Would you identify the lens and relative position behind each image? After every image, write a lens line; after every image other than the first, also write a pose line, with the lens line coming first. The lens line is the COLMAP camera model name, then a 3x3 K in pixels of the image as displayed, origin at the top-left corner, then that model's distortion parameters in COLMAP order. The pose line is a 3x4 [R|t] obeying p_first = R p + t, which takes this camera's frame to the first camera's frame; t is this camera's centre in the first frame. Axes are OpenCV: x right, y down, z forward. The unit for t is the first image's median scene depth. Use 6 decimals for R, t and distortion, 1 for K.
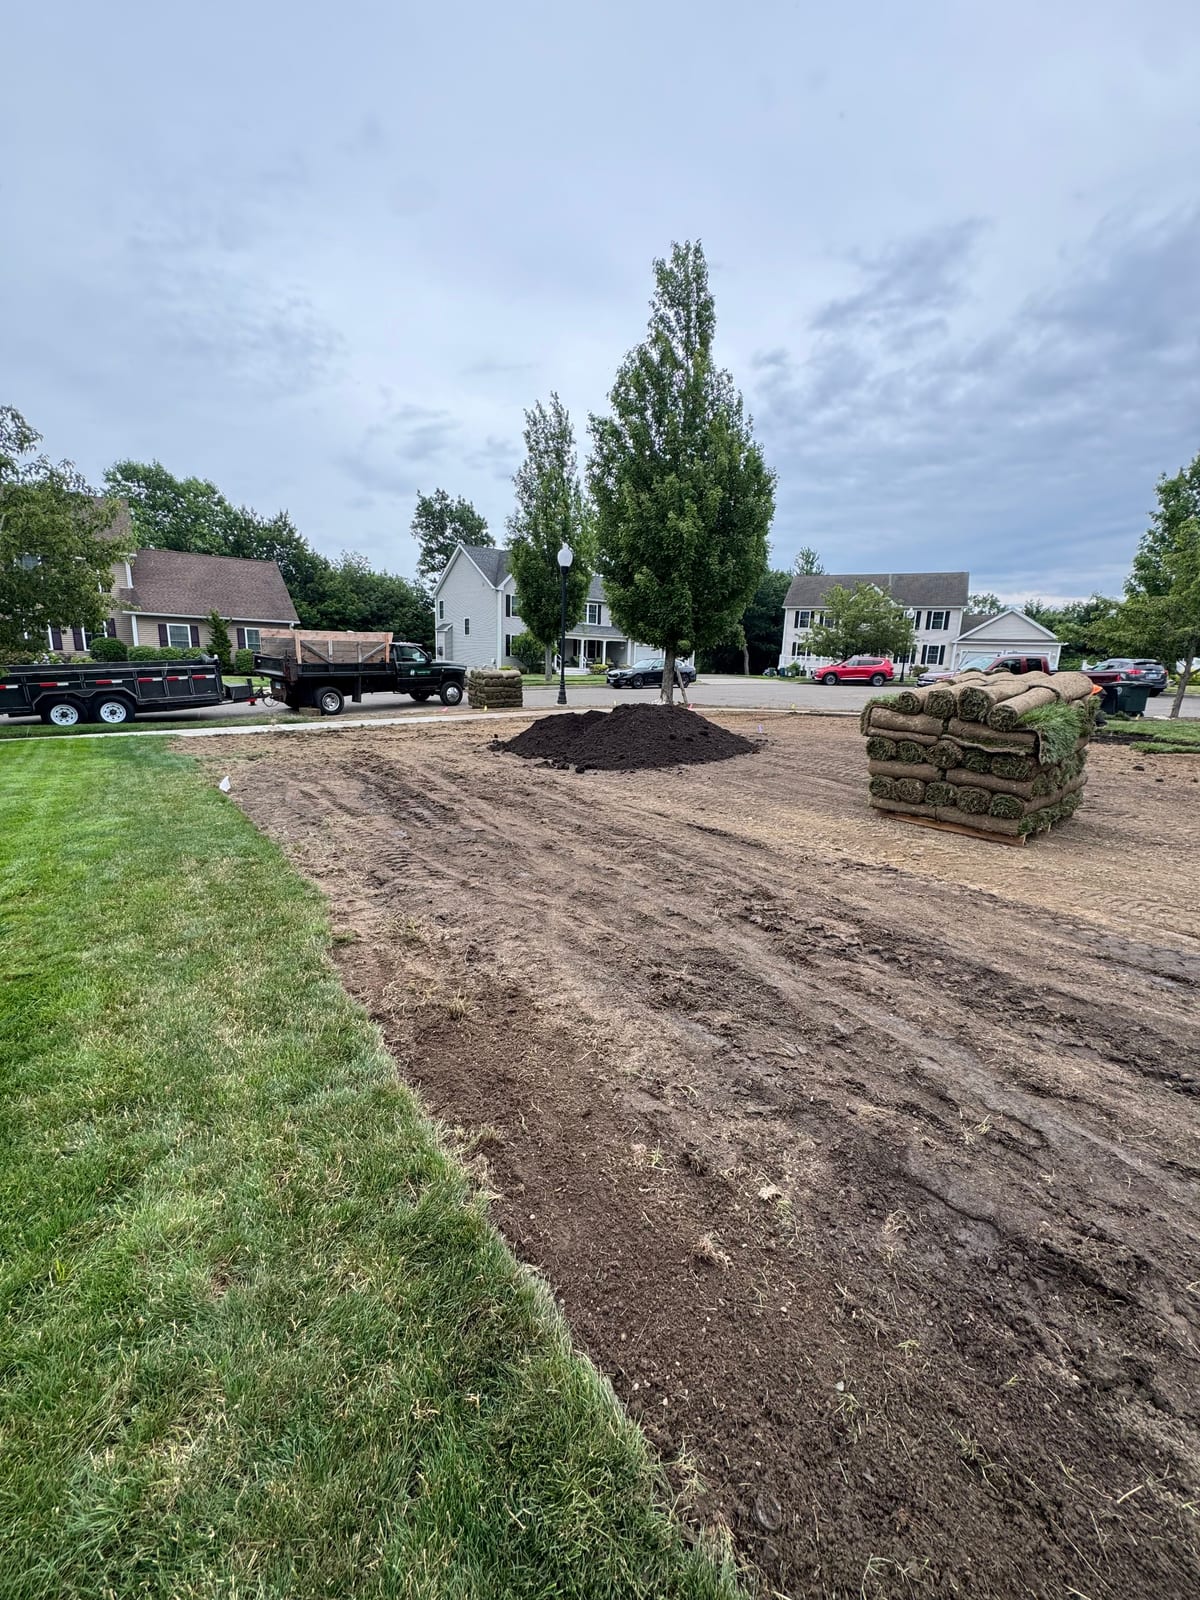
lens RADIAL K [[635.2, 0, 602.4], [0, 635.2, 797.7], [0, 0, 1]] dist [-0.002039, -0.000238]
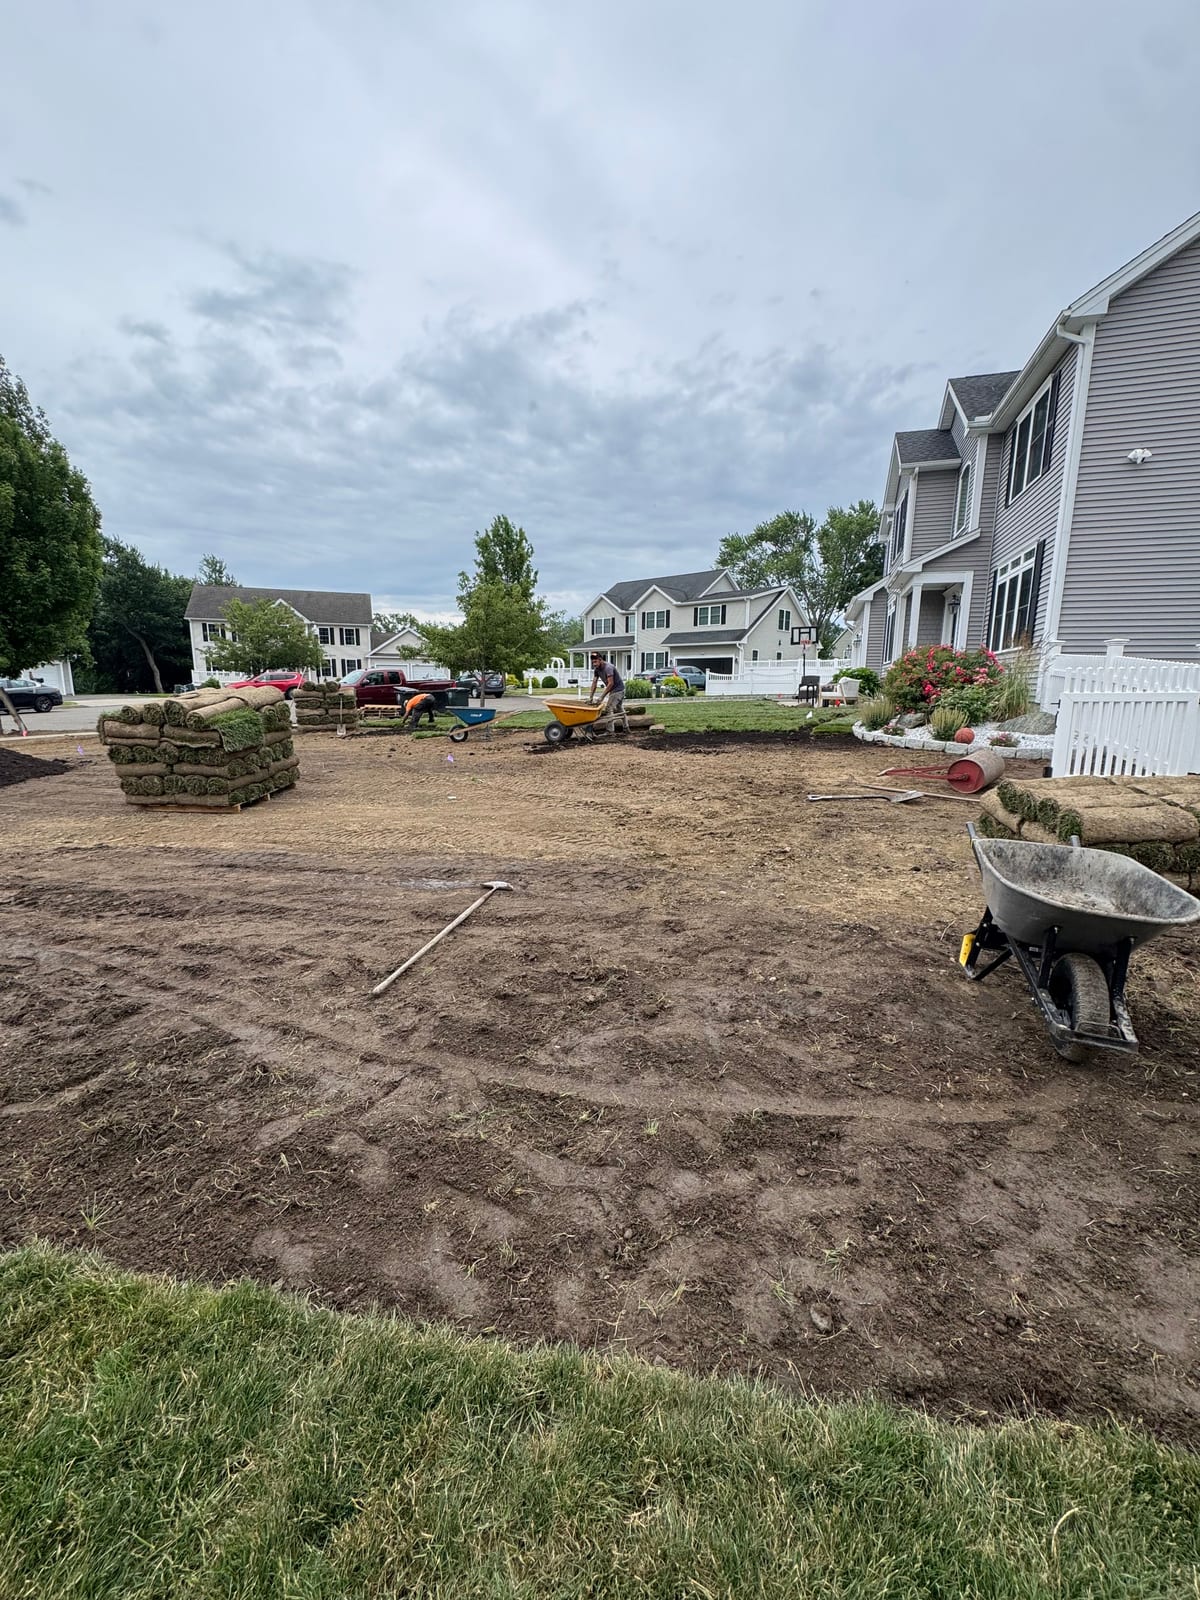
lens RADIAL K [[636.5, 0, 599.9], [0, 636.5, 797.3], [0, 0, 1]] dist [-0.004495, -0.000123]
pose [[0.697021, -0.153443, 0.700441, 0.073217], [0.167836, 0.984612, 0.048679, 0.031786], [-0.697132, 0.083629, 0.712049, -0.157272]]
